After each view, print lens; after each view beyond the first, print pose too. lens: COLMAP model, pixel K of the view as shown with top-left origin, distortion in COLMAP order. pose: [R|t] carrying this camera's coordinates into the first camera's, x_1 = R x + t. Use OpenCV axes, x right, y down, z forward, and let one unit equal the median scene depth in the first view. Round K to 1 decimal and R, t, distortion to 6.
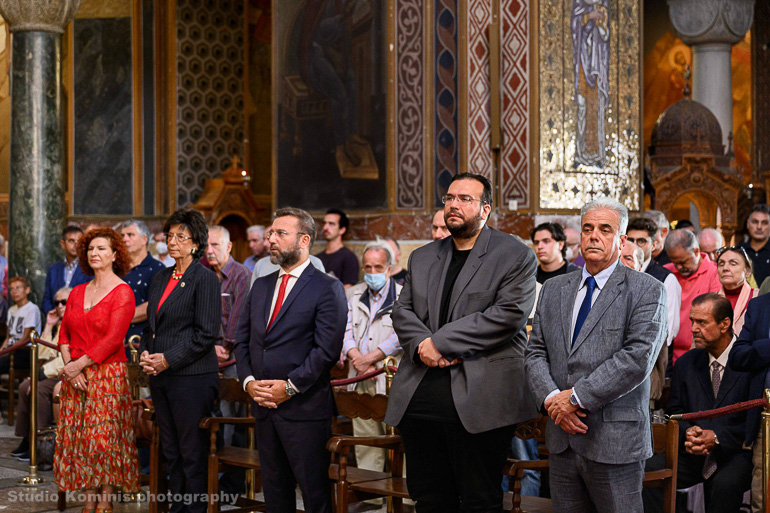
lens RADIAL K [[1287.1, 0, 384.8], [0, 1287.1, 255.3], [0, 0, 1]] dist [0.006027, 0.000000]
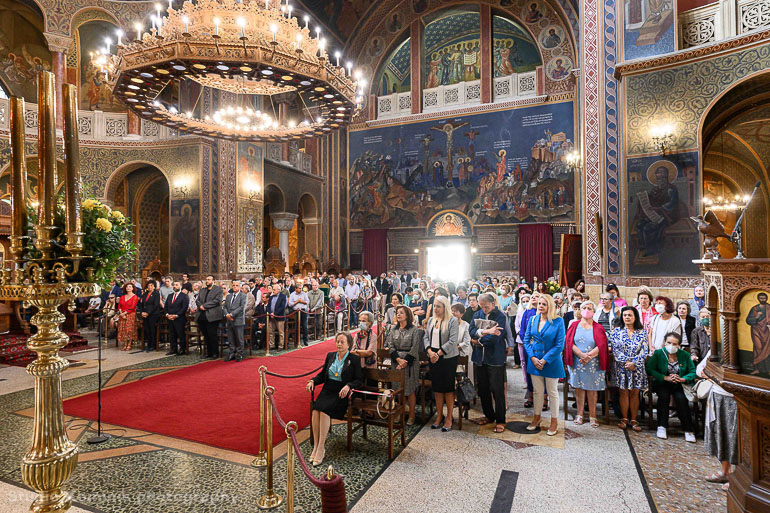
lens RADIAL K [[428.0, 0, 384.8], [0, 428.0, 259.1], [0, 0, 1]] dist [-0.035587, -0.000495]
pose [[0.921685, 0.000538, 0.387938, 0.028237], [0.009921, 0.999639, -0.024958, -0.057996], [-0.387812, 0.026852, 0.921347, -0.707973]]
